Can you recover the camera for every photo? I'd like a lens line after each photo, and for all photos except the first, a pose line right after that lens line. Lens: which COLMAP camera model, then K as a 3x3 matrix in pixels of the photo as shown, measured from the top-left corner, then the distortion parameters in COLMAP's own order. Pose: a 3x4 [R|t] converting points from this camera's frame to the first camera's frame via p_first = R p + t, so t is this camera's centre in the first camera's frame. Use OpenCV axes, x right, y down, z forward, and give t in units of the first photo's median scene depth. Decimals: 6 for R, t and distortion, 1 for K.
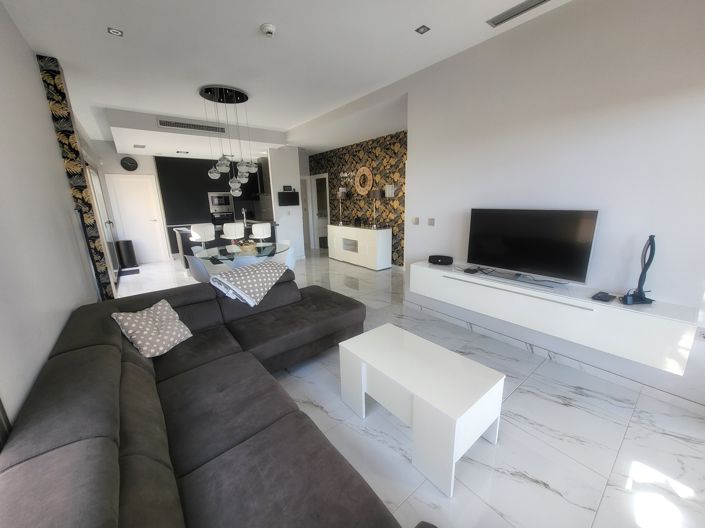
lens RADIAL K [[273.5, 0, 354.6], [0, 273.5, 266.0], [0, 0, 1]] dist [-0.002424, 0.000981]
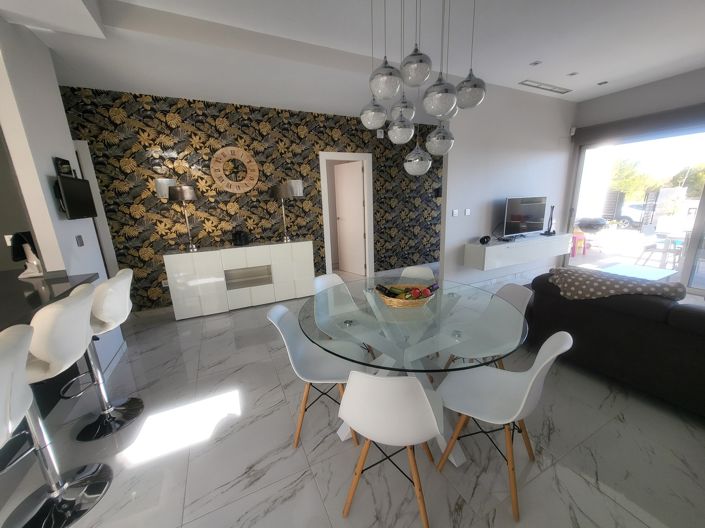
lens RADIAL K [[273.5, 0, 354.4], [0, 273.5, 259.7], [0, 0, 1]] dist [-0.002424, 0.000981]
pose [[0.219386, -0.214663, 0.951730, -0.553350], [0.251103, 0.955056, 0.157530, -0.158654], [-0.942771, 0.204423, 0.263428, 0.664901]]
